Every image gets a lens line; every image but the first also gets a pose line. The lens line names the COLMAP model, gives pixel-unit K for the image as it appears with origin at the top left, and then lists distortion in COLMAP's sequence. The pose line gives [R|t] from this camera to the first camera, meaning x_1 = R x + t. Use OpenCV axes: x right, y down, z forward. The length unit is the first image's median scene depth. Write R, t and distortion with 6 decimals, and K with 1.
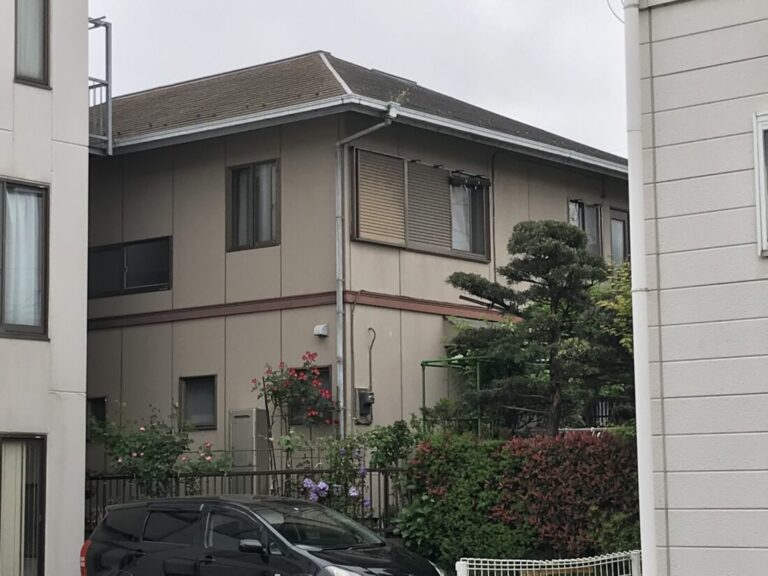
lens RADIAL K [[1782.8, 0, 384.5], [0, 1782.8, 288.0], [0, 0, 1]] dist [0.213028, 0.000000]
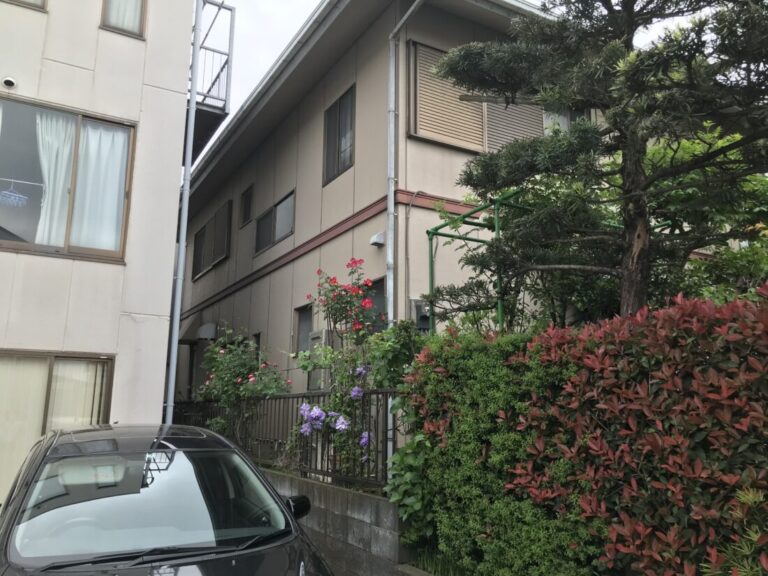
lens RADIAL K [[629.7, 0, 381.3], [0, 629.7, 286.0], [0, 0, 1]] dist [0.017480, -0.008818]
pose [[0.932861, -0.050571, -0.356669, 0.091499], [0.021491, 0.996146, -0.085032, 0.086656], [0.359595, 0.071658, 0.930353, 0.819671]]
